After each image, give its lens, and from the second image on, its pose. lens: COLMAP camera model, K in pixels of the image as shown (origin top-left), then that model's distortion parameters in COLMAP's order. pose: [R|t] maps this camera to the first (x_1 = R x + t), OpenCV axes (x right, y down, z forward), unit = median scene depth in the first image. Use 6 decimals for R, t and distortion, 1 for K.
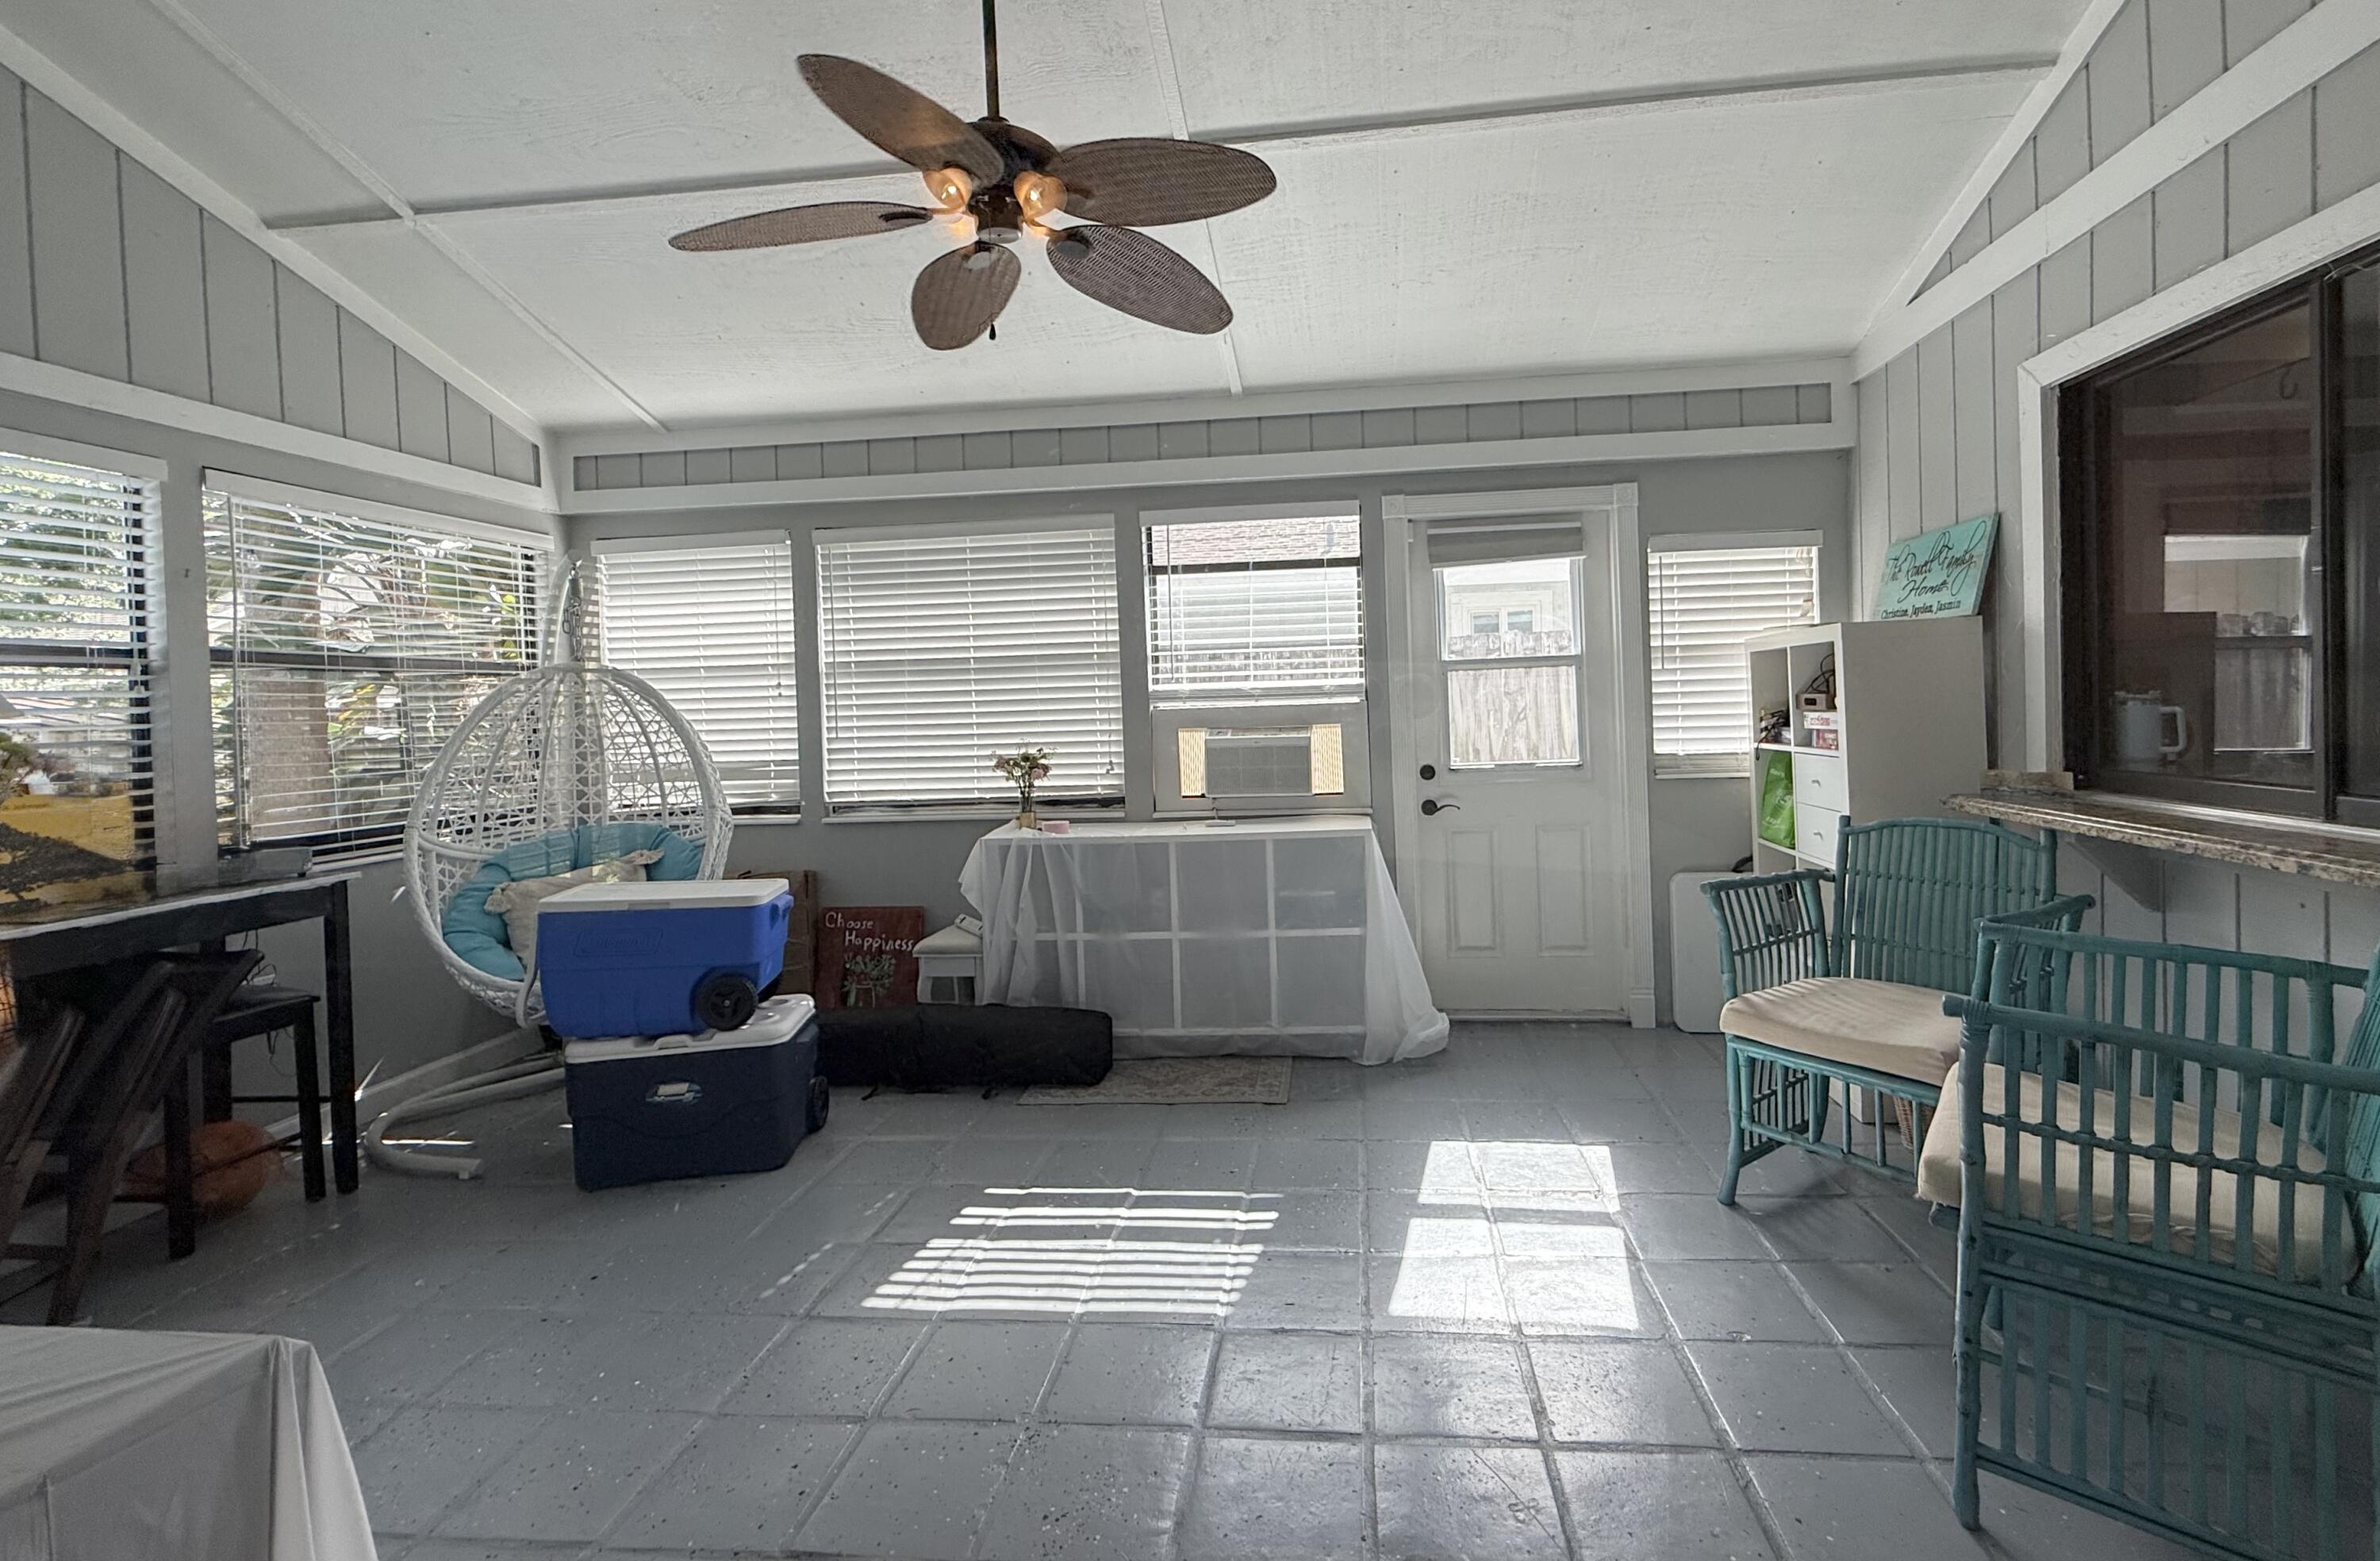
lens RADIAL K [[1029.5, 0, 1255.1], [0, 1029.5, 716.2], [0, 0, 1]] dist [0.000286, 0.000239]
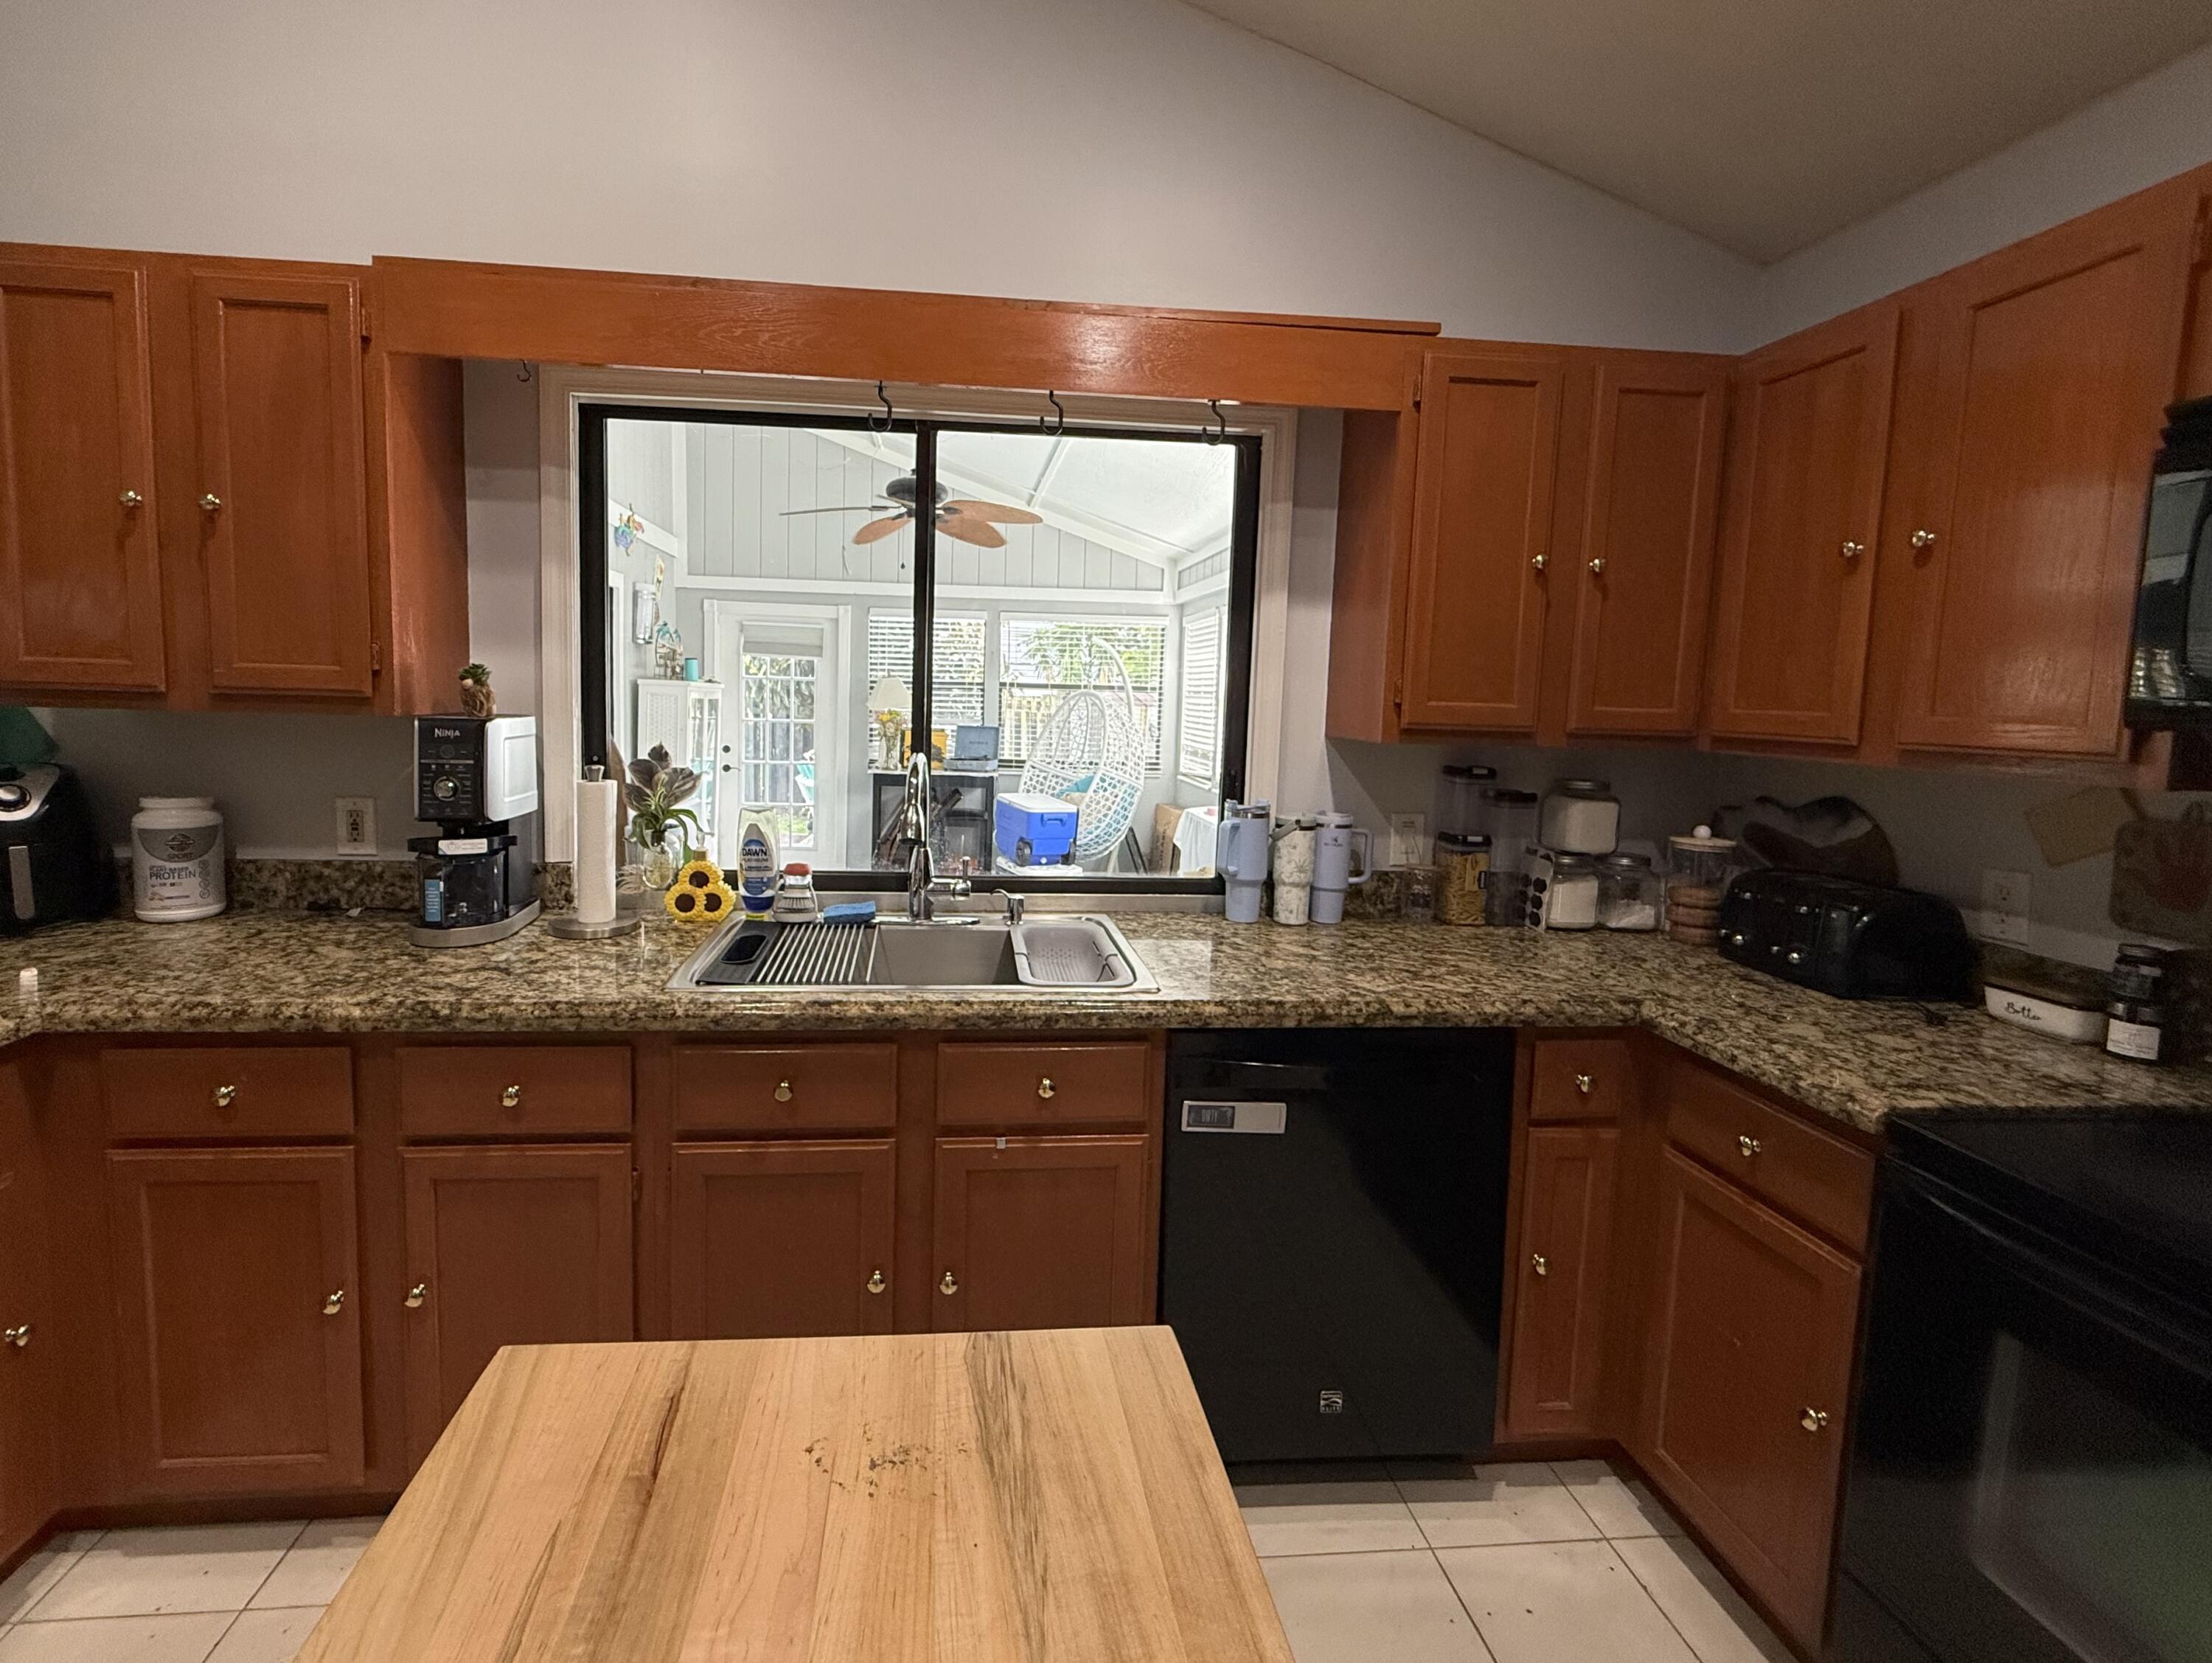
lens RADIAL K [[976.3, 0, 1026.6], [0, 976.3, 777.1], [0, 0, 1]] dist [-0.000810, 0.000166]
pose [[0.191343, 0.120644, -0.974081, 1.090757], [-0.046352, 0.992421, 0.113810, -0.085206], [0.980428, 0.023374, 0.195485, 0.456291]]
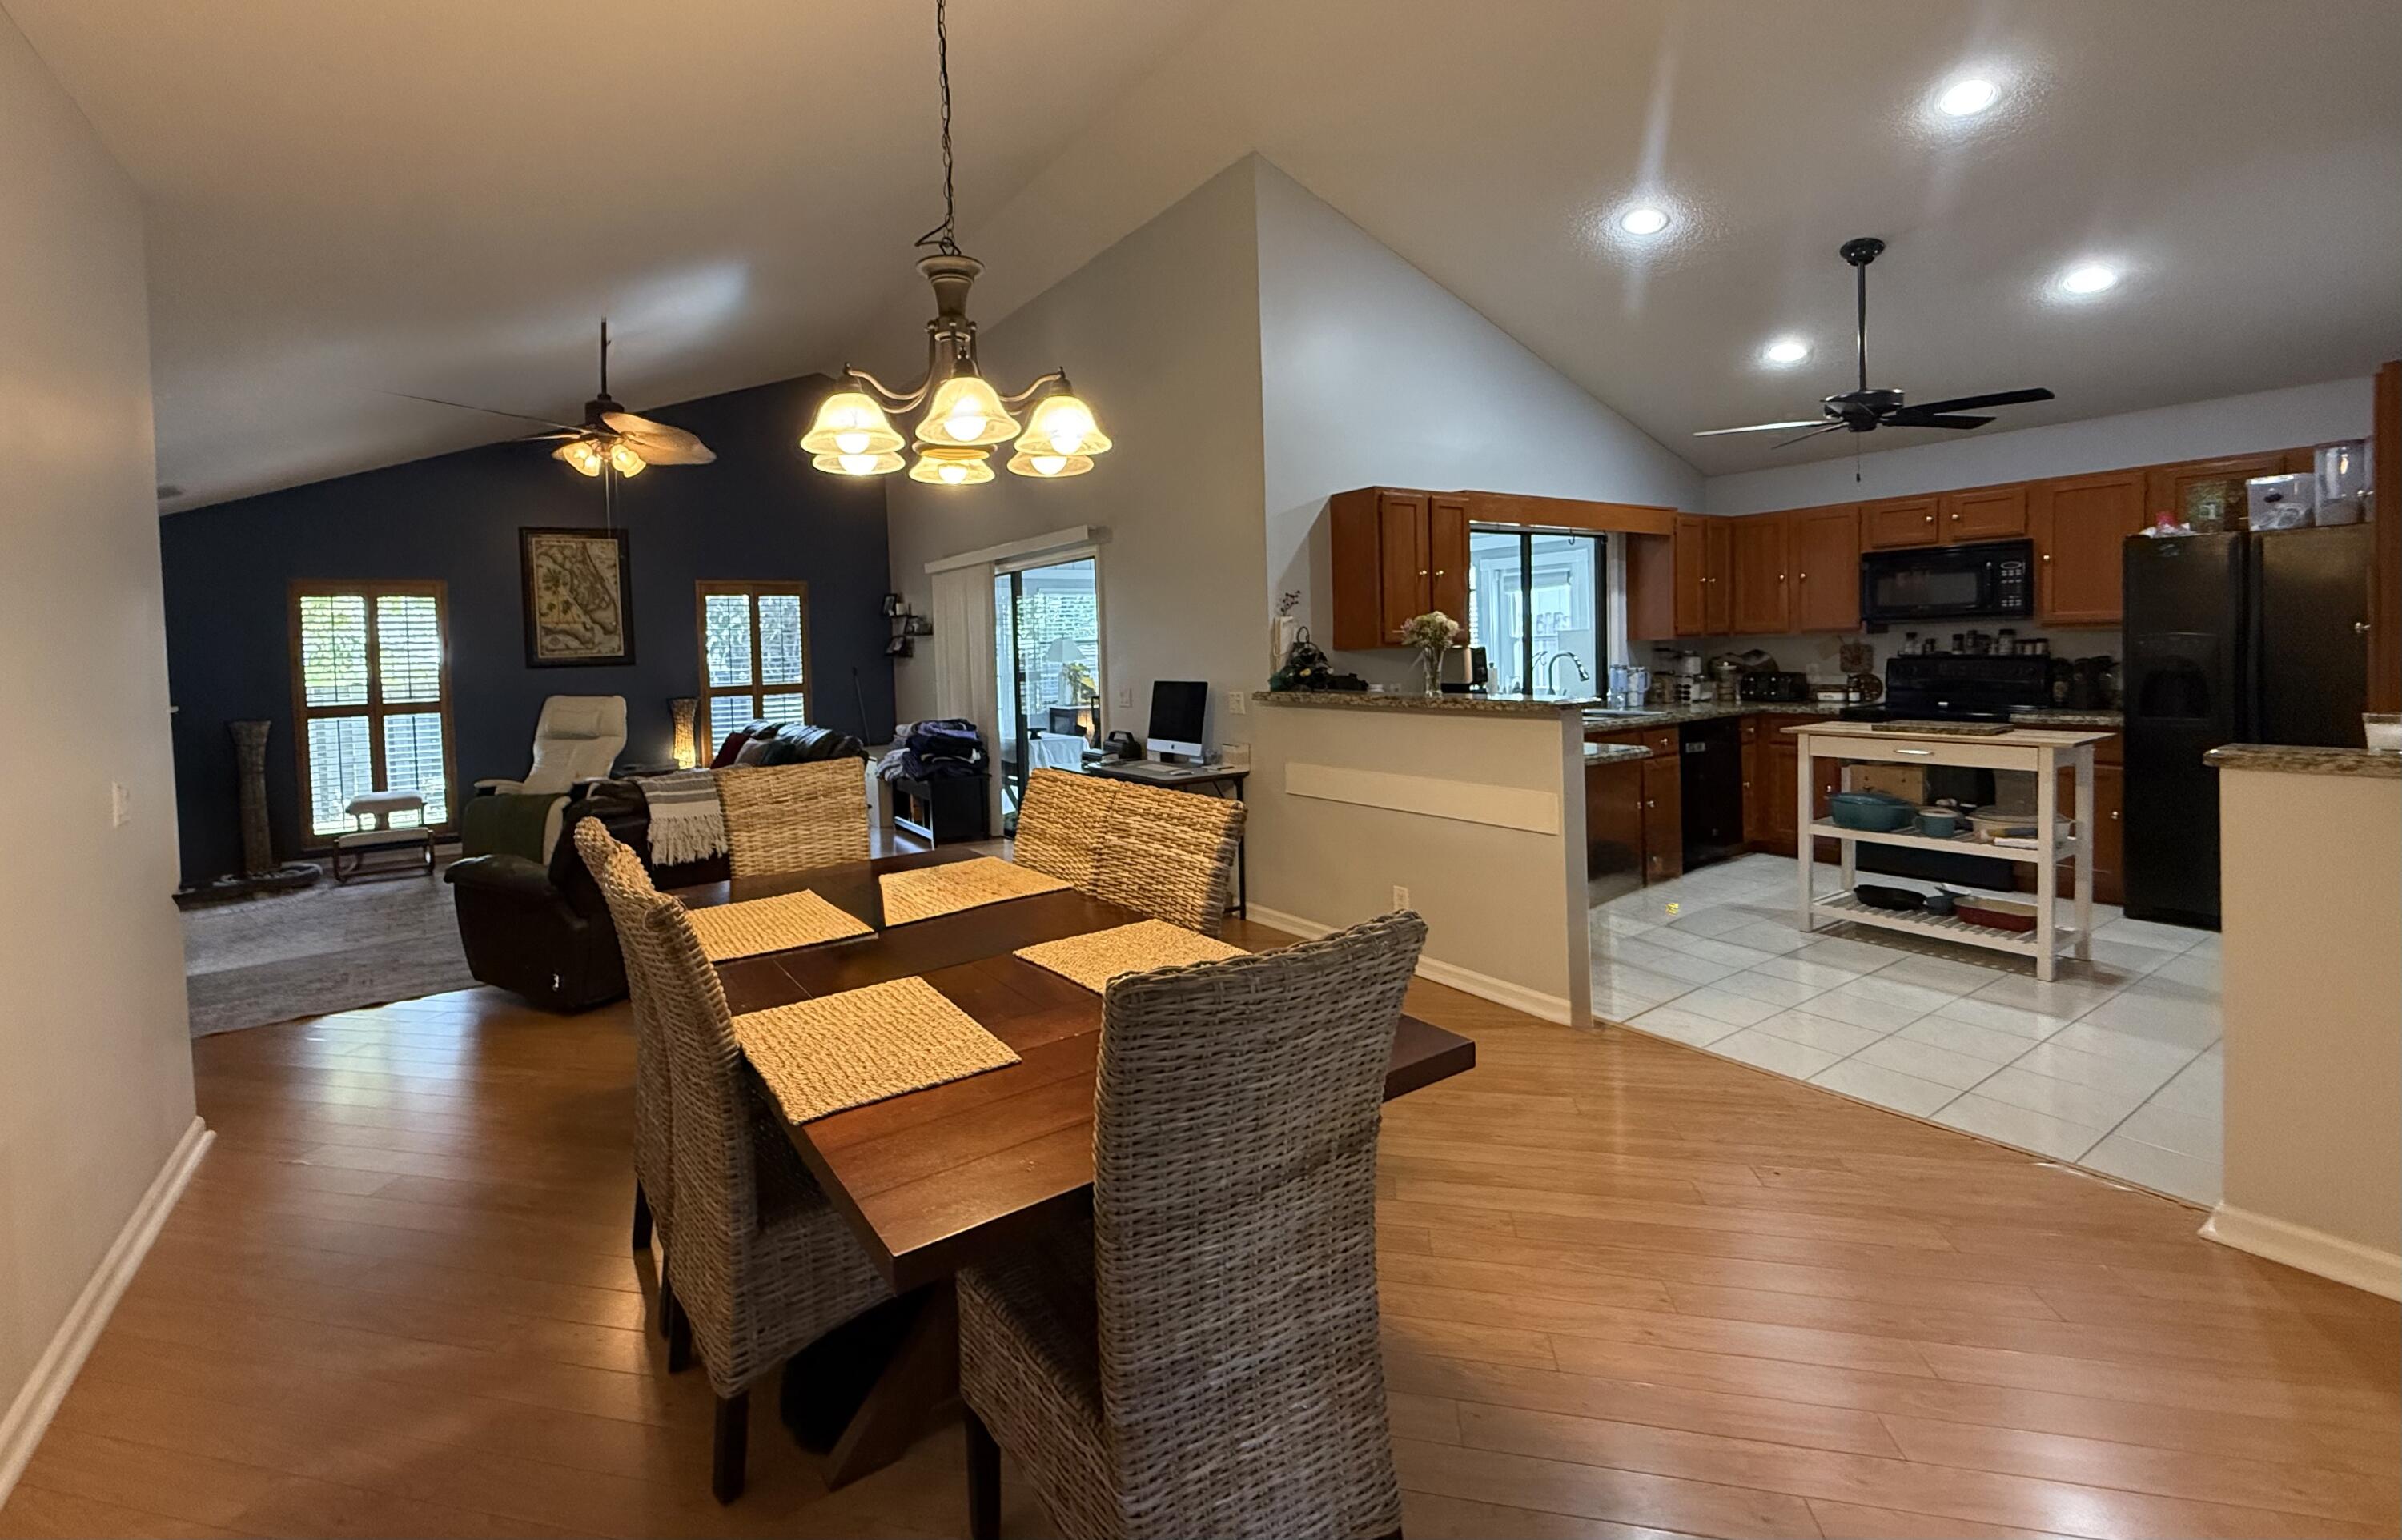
lens RADIAL K [[1016.8, 0, 1123.2], [0, 1016.8, 678.8], [0, 0, 1]] dist [0.000808, 0.000030]
pose [[0.620492, 0.035378, -0.783415, 1.354449], [0.000587, 0.998961, 0.045576, -0.065731], [0.784213, -0.028739, 0.619826, -0.916534]]
